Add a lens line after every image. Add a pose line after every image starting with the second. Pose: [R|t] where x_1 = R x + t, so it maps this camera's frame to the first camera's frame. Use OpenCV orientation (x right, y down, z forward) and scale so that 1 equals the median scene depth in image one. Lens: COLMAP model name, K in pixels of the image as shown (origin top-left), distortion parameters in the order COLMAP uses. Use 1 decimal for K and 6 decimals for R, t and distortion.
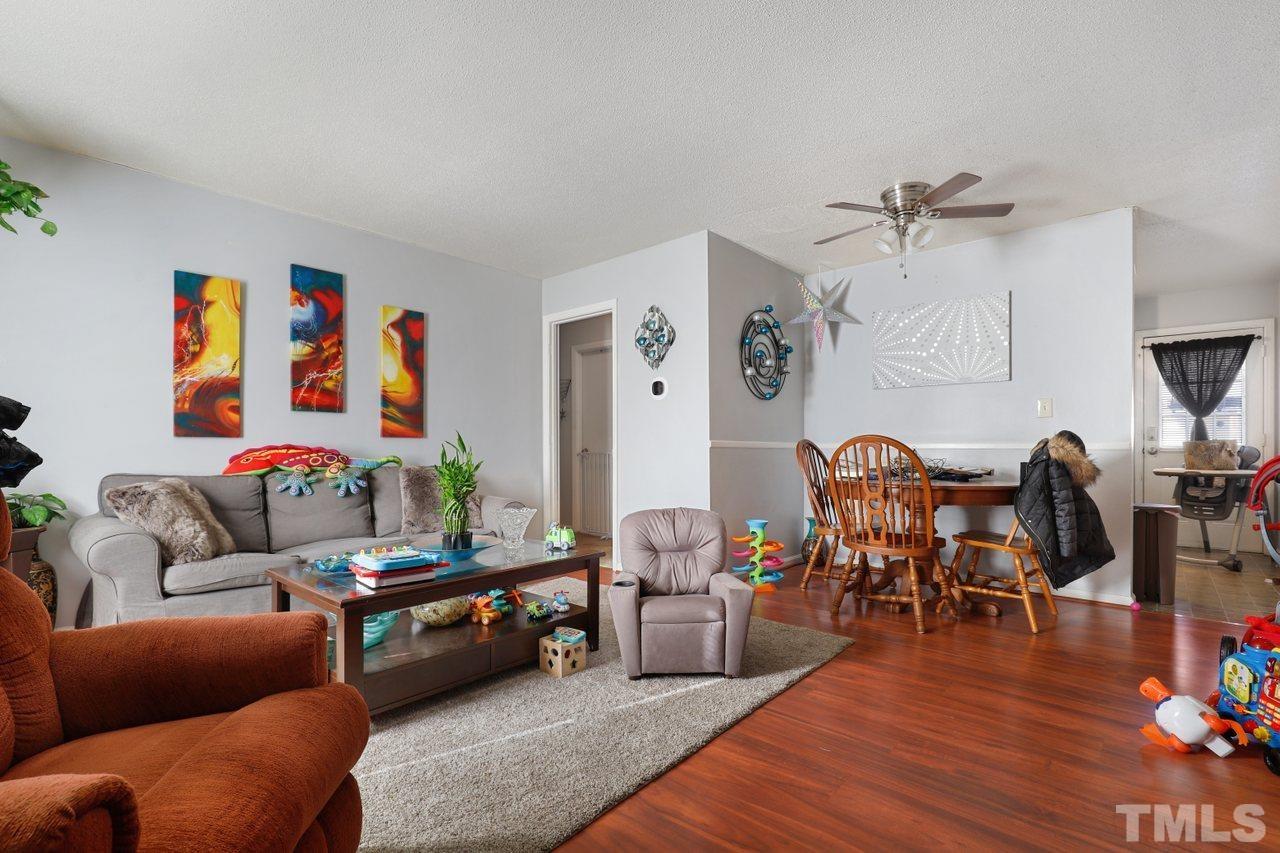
lens RADIAL K [[587.5, 0, 637.0], [0, 587.5, 434.3], [0, 0, 1]] dist [-0.001069, -0.000784]
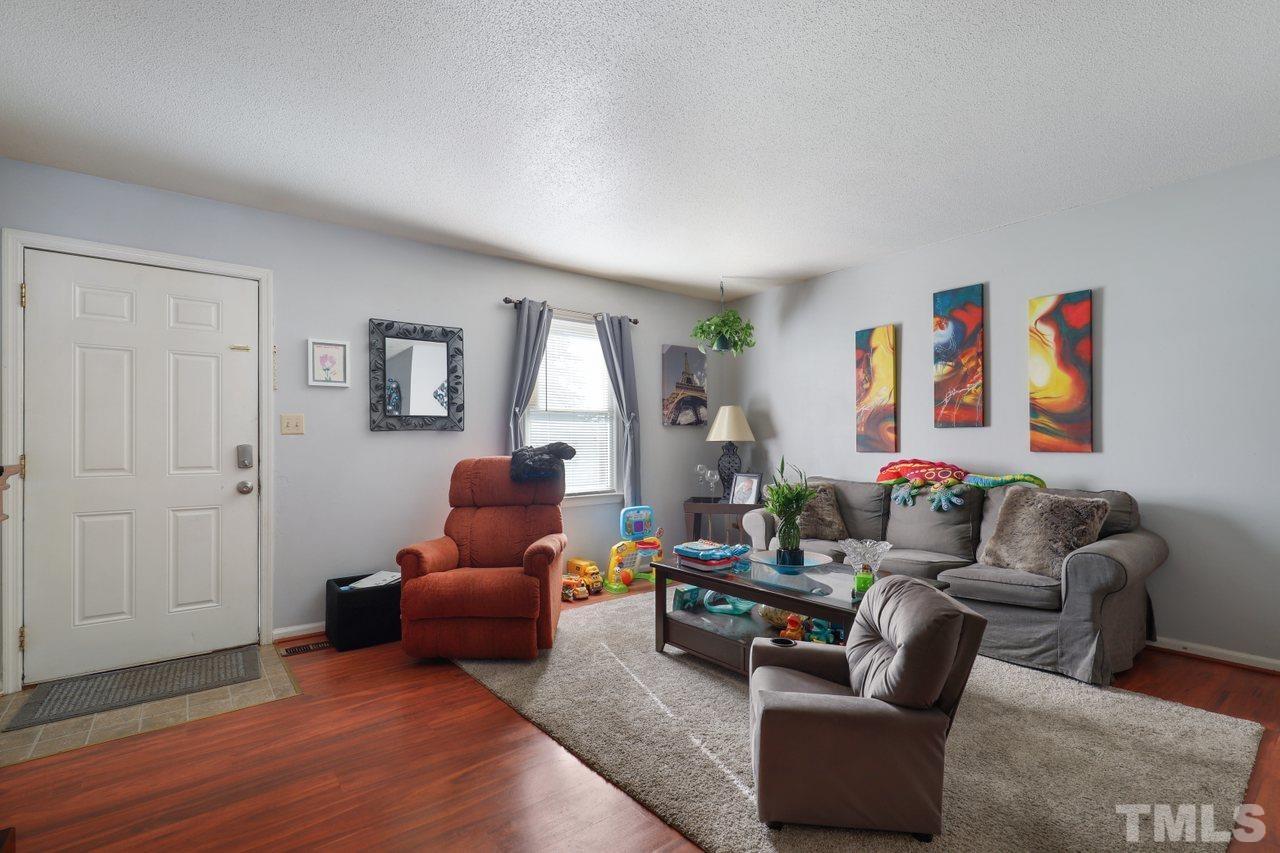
lens RADIAL K [[587.5, 0, 641.8], [0, 587.5, 429.2], [0, 0, 1]] dist [-0.001069, -0.000784]
pose [[-0.164564, -0.020858, -0.986146, 0.612301], [0.027749, 0.999283, -0.025767, -0.026050], [0.985976, -0.031605, -0.163867, 0.677612]]
